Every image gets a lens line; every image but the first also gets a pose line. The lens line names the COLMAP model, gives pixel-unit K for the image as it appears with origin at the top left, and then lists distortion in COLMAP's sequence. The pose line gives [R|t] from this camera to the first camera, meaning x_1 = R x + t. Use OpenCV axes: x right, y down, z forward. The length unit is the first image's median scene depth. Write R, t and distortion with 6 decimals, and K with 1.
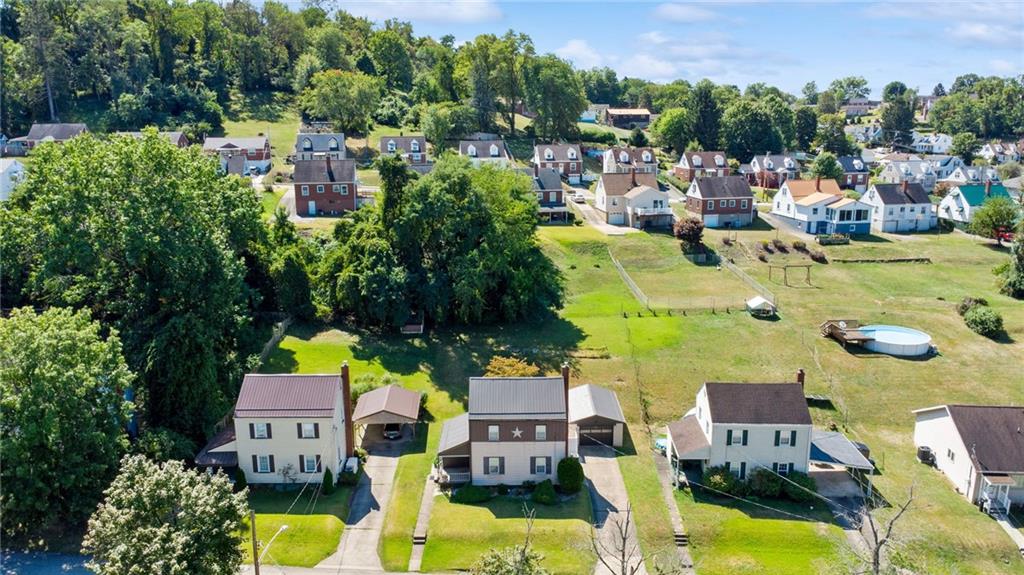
lens RADIAL K [[751.9, 0, 528.9], [0, 751.9, 283.3], [0, 0, 1]] dist [0.019917, 0.003484]
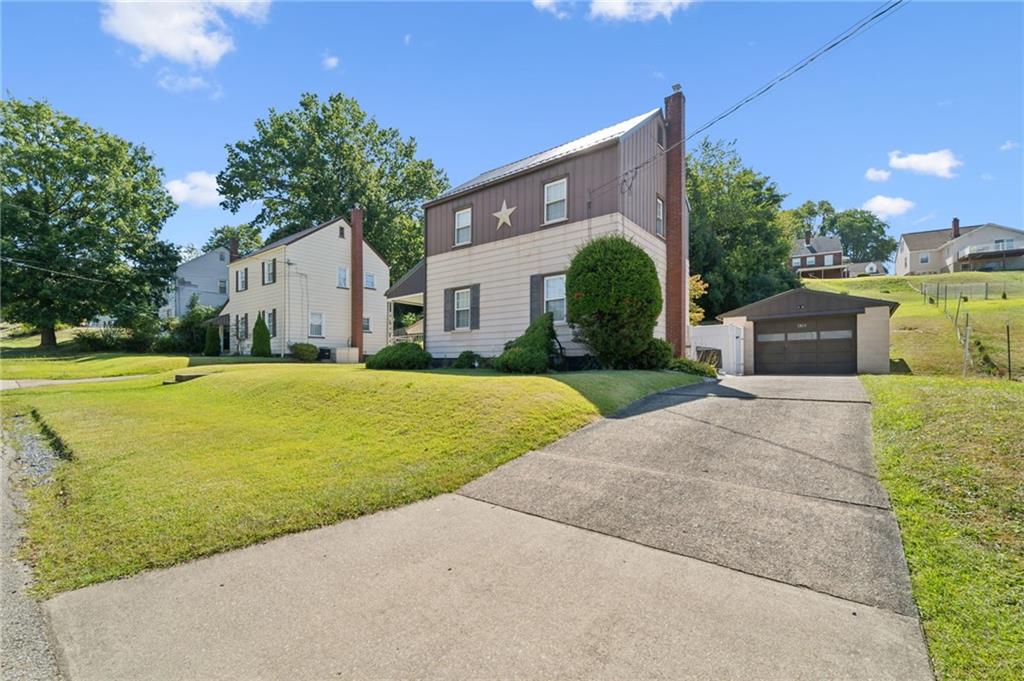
lens RADIAL K [[432.5, 0, 513.6], [0, 432.5, 357.3], [0, 0, 1]] dist [-0.004228, -0.000270]
pose [[0.775472, -0.006869, -0.631344, 0.130968], [-0.151370, 0.968756, -0.196465, 0.313178], [0.612968, 0.247919, 0.750204, 0.842821]]
